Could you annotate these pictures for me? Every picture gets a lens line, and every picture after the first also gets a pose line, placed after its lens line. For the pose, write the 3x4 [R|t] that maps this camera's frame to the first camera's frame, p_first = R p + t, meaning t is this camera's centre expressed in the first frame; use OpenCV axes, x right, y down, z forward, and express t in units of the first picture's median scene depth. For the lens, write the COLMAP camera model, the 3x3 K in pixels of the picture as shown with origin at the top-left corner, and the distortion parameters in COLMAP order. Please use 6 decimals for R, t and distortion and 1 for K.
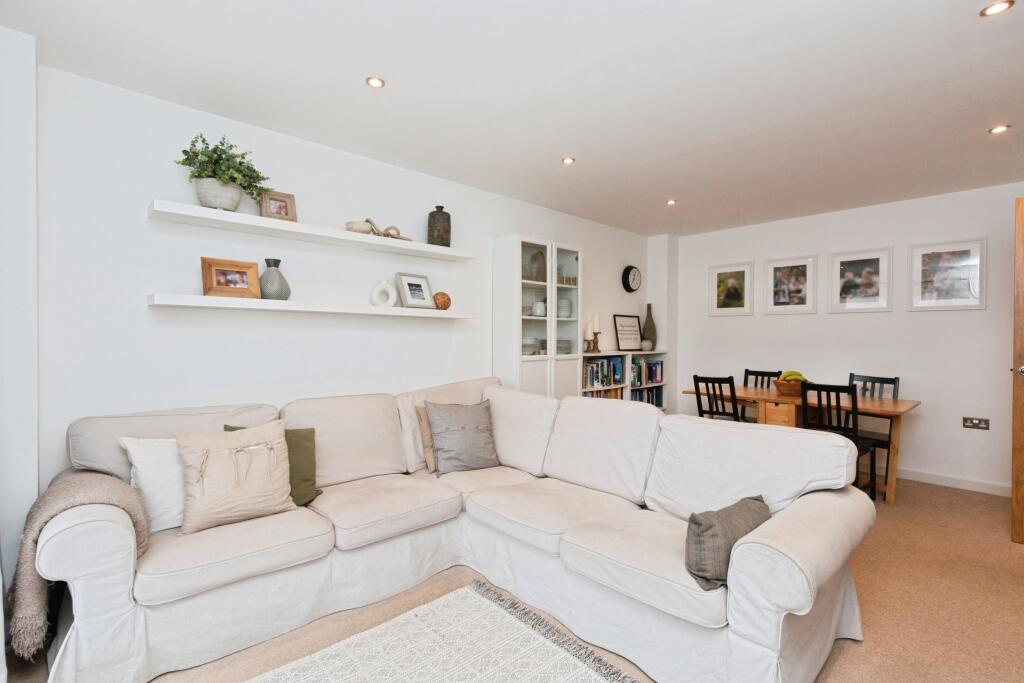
lens RADIAL K [[468.1, 0, 512.0], [0, 468.1, 341.5], [0, 0, 1]] dist [0.002213, -0.000126]
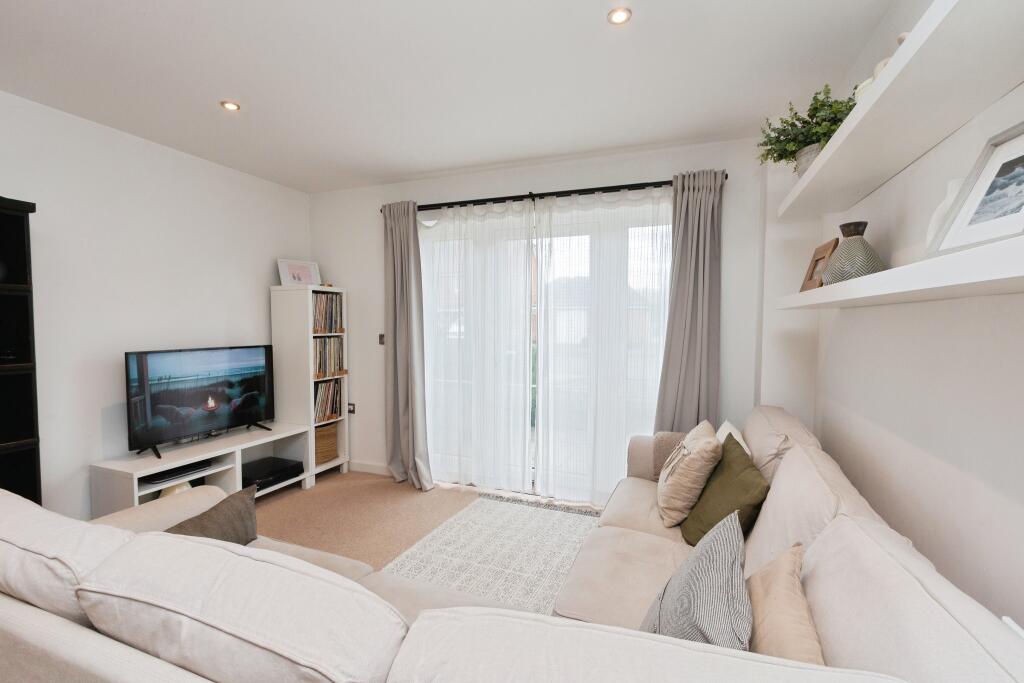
lens RADIAL K [[459.5, 0, 513.0], [0, 459.5, 347.1], [0, 0, 1]] dist [0.000853, 0.000063]
pose [[-0.899860, 0.019135, -0.435758, 0.150387], [-0.007139, 0.998257, 0.058577, -0.029399], [0.436120, 0.055822, -0.898156, 1.064292]]
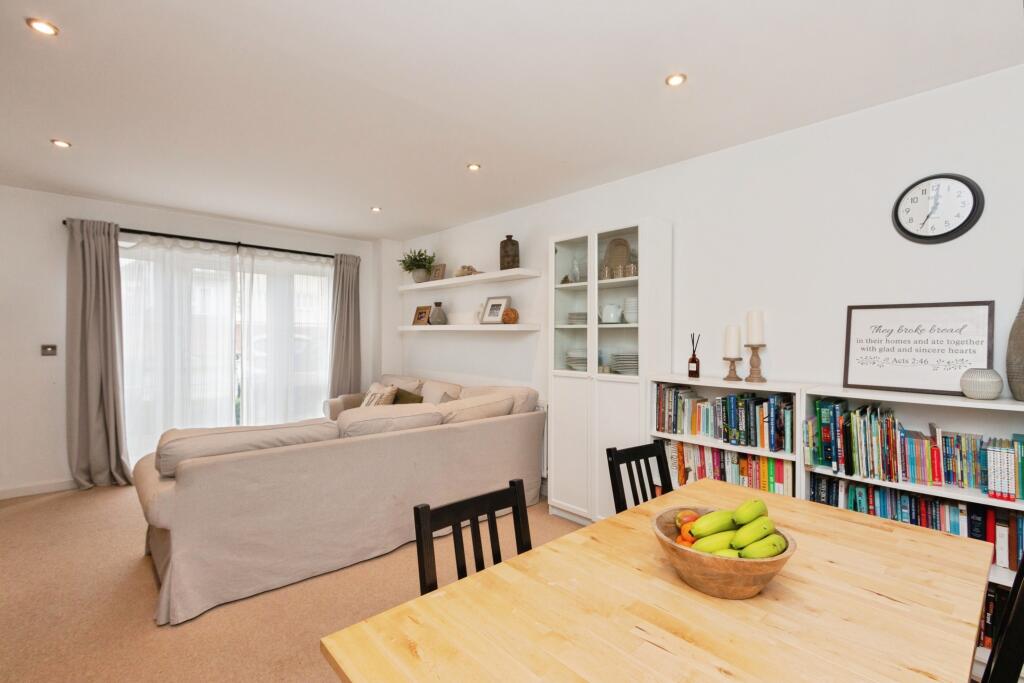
lens RADIAL K [[468.1, 0, 512.0], [0, 468.1, 341.5], [0, 0, 1]] dist [0.002213, -0.000126]
pose [[-0.015701, 0.004327, -0.999867, 1.017593], [-0.019620, 0.999797, 0.004634, -0.028274], [0.999684, 0.019690, -0.015612, 1.021666]]
